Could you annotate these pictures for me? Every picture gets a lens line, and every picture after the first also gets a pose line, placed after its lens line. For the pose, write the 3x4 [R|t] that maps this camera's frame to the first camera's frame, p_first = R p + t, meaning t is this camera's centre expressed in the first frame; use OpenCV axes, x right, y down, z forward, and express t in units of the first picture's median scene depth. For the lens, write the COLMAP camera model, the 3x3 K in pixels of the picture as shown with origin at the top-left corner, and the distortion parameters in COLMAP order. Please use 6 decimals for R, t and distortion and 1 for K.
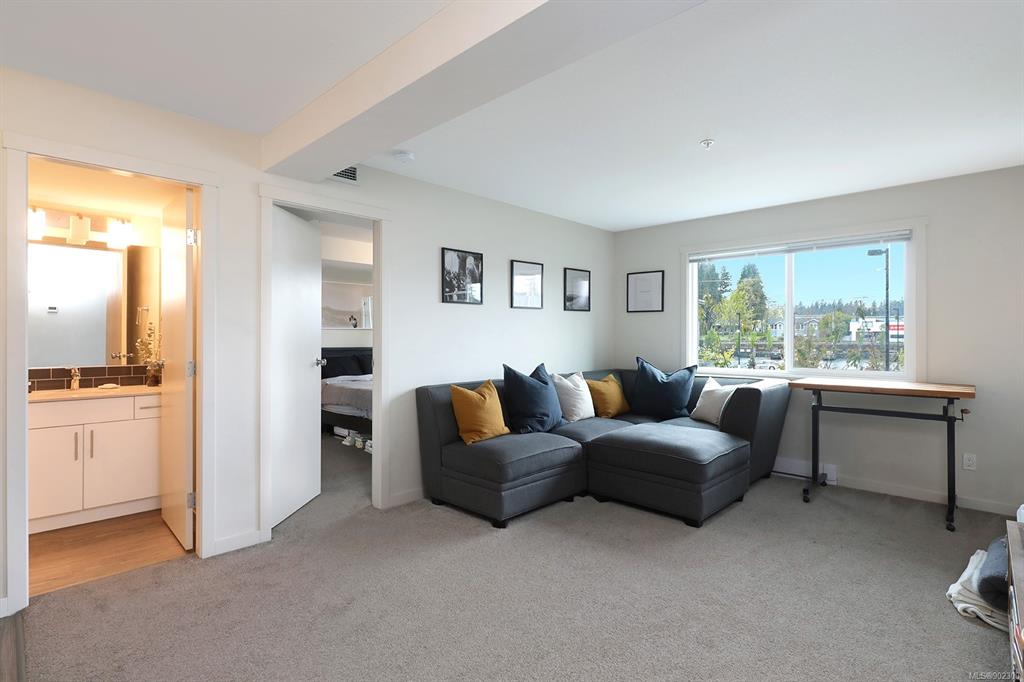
lens RADIAL K [[506.3, 0, 514.8], [0, 506.3, 334.7], [0, 0, 1]] dist [-0.001110, -0.000803]
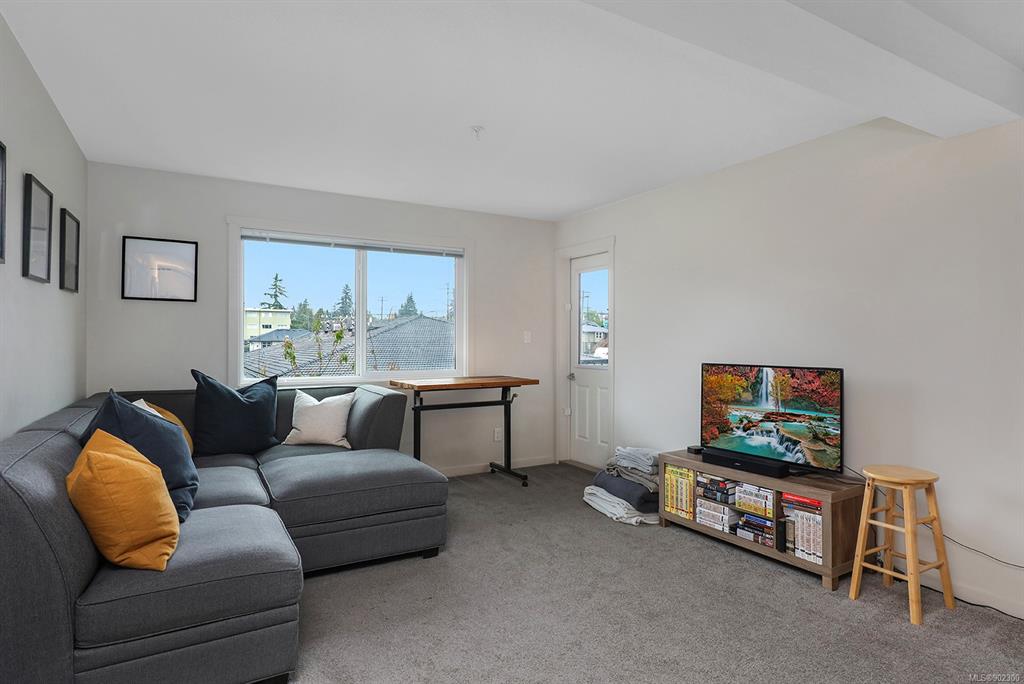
lens RADIAL K [[581.0, 0, 511.6], [0, 581.0, 343.1], [0, 0, 1]] dist [-0.000794, -0.000770]
pose [[0.255549, -0.002277, 0.966793, -0.447111], [-0.003594, 0.999988, 0.003305, 0.007474], [-0.966789, -0.004319, 0.255538, 0.478323]]
